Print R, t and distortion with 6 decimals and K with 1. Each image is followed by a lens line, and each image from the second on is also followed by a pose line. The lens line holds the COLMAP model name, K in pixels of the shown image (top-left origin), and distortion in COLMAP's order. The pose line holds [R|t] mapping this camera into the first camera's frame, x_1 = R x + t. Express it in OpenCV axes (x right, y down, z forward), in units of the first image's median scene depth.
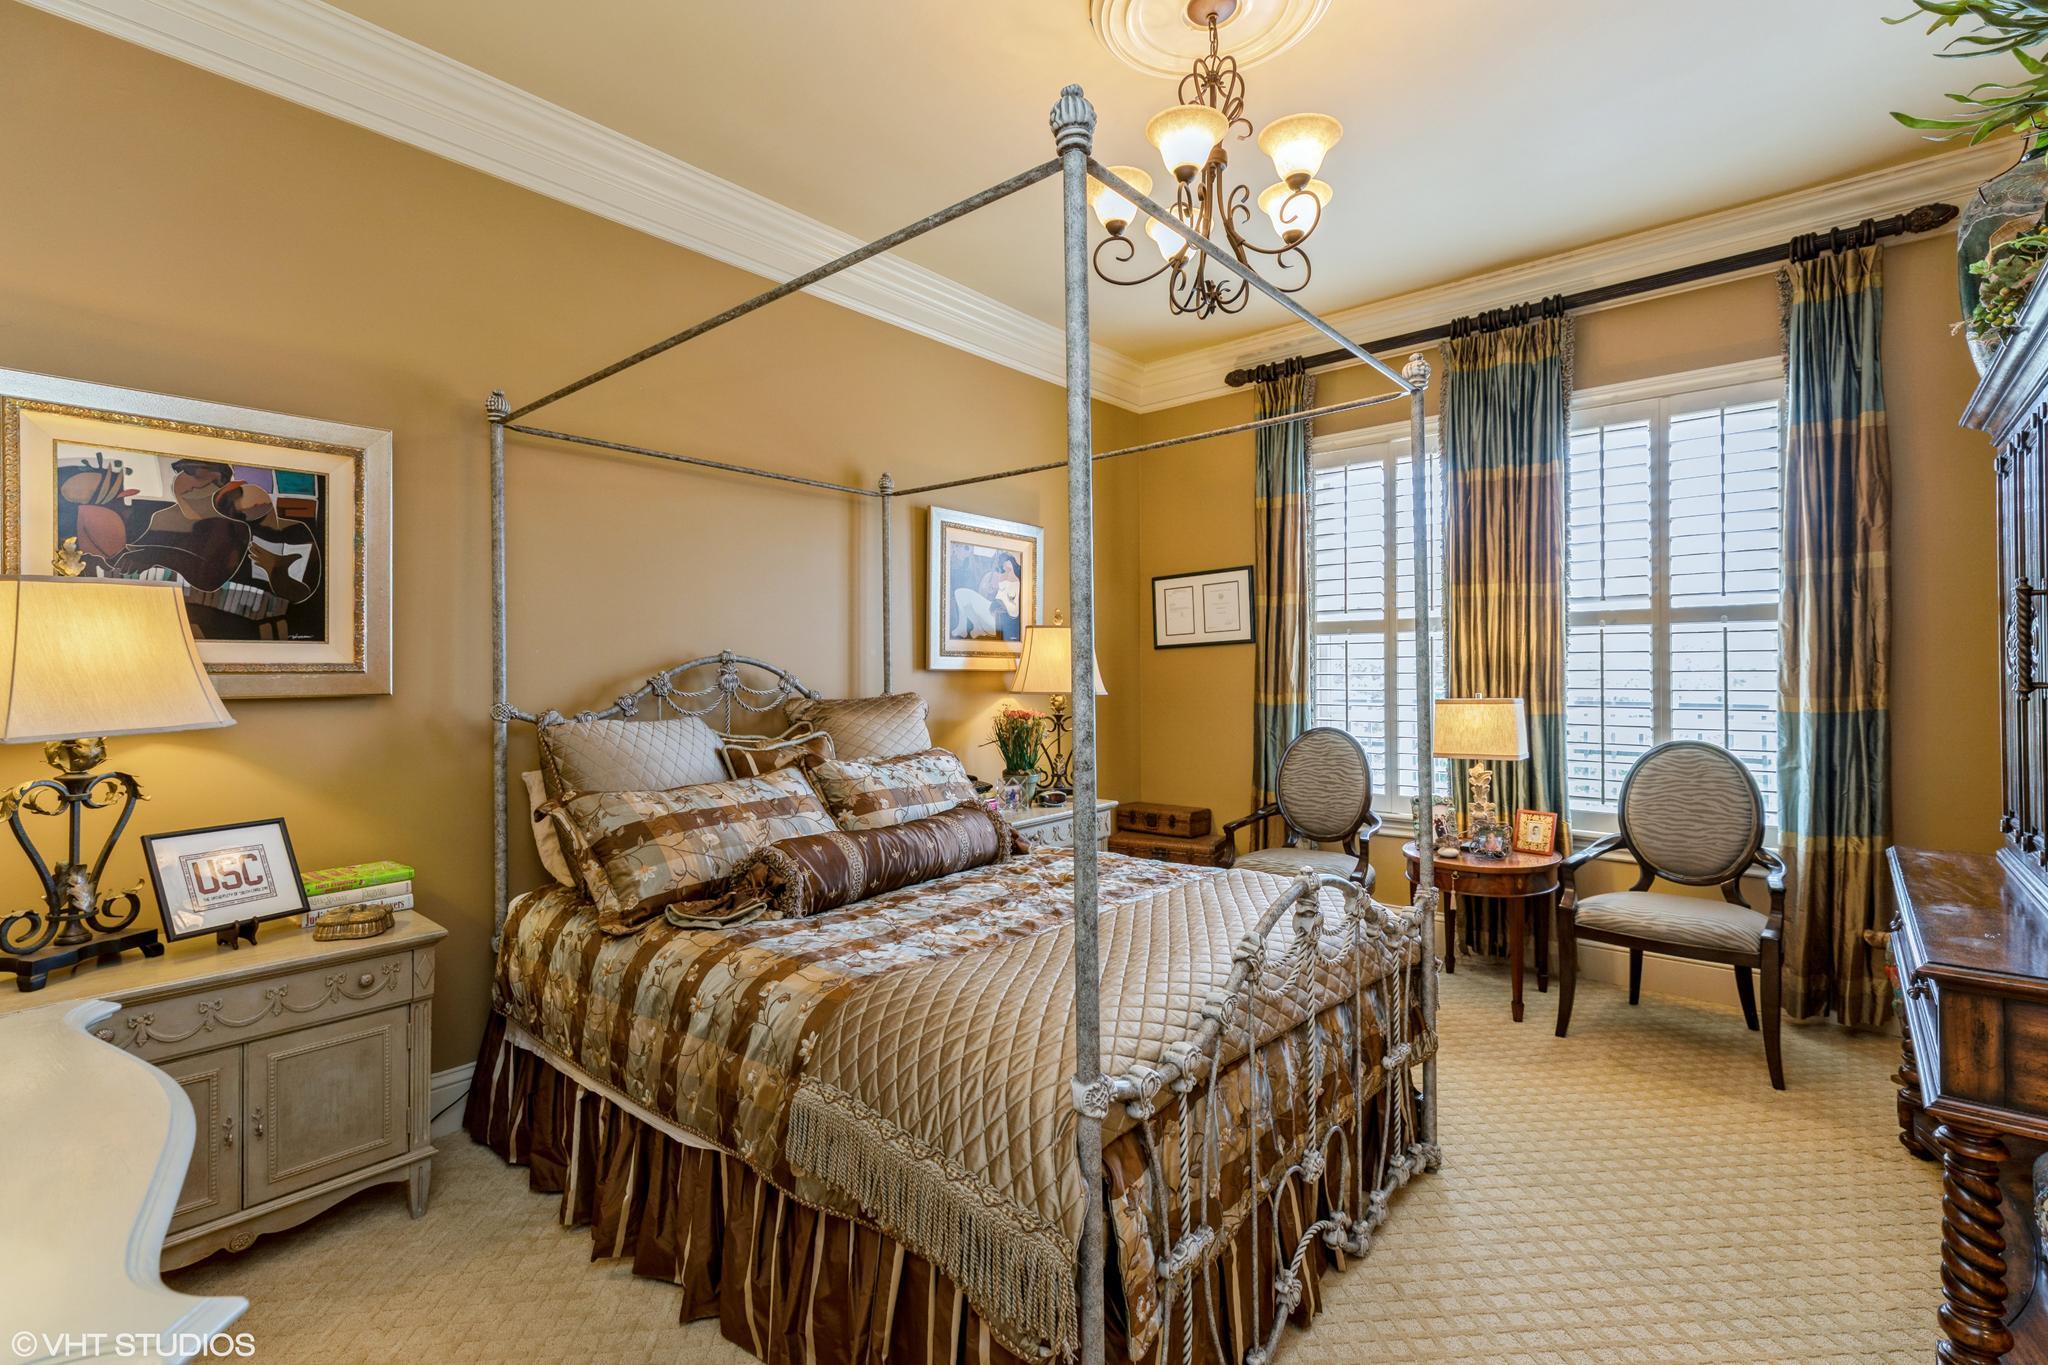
lens RADIAL K [[920.0, 0, 1027.4], [0, 920.0, 672.7], [0, 0, 1]] dist [0.002063, 0.000641]
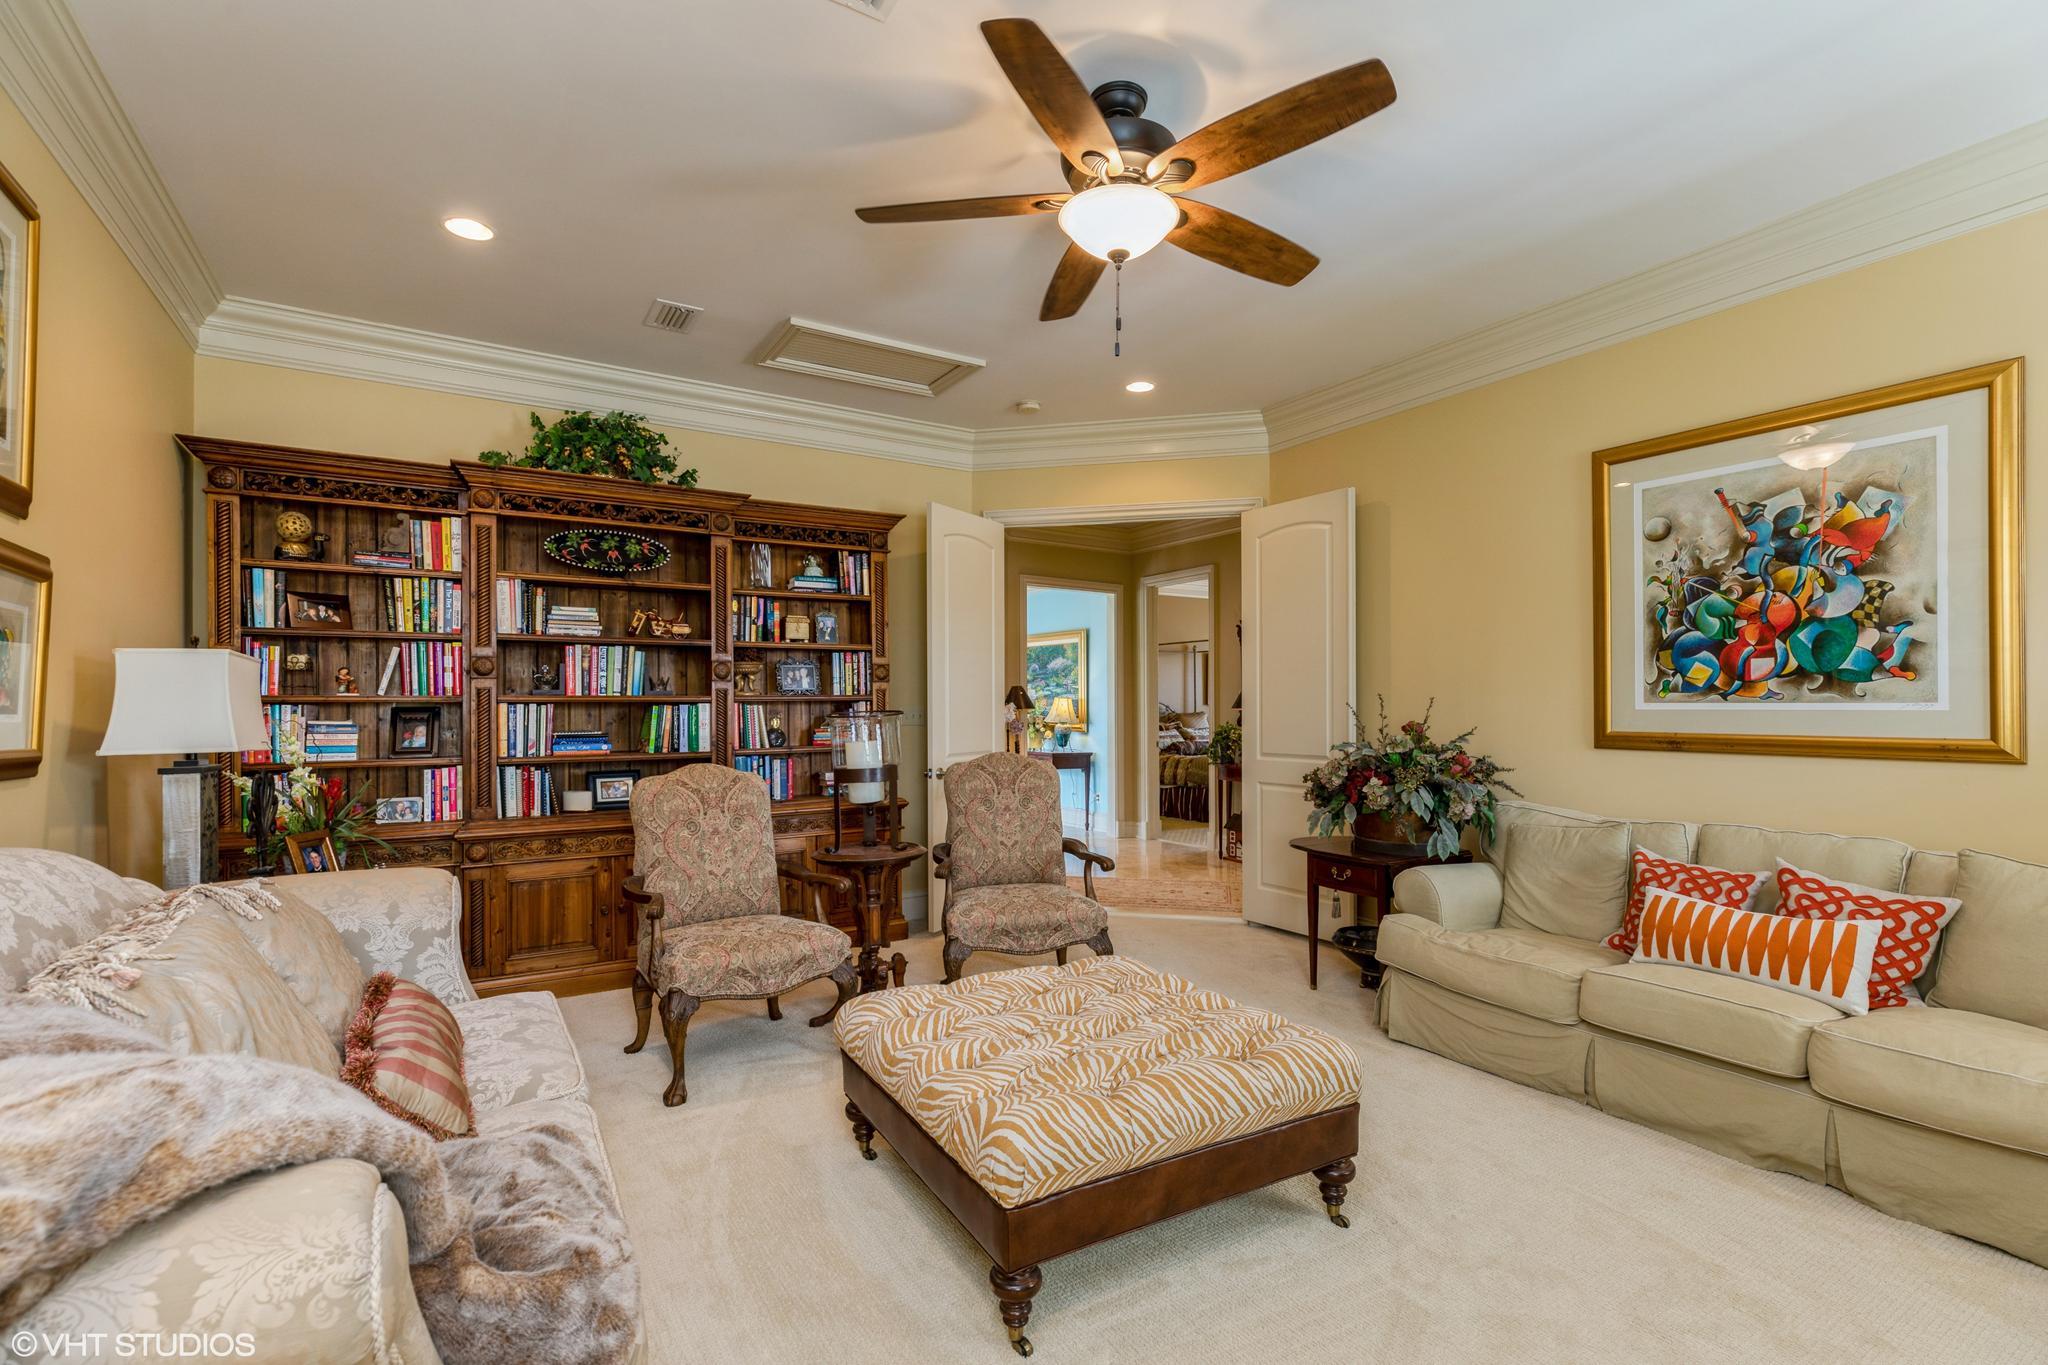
lens RADIAL K [[920.0, 0, 1020.4], [0, 920.0, 691.6], [0, 0, 1]] dist [0.002063, 0.000641]
pose [[0.953774, 0.001901, -0.300518, 0.273150], [-0.004454, 0.999960, -0.007811, -0.024261], [0.300491, 0.008788, 0.953744, -2.651878]]
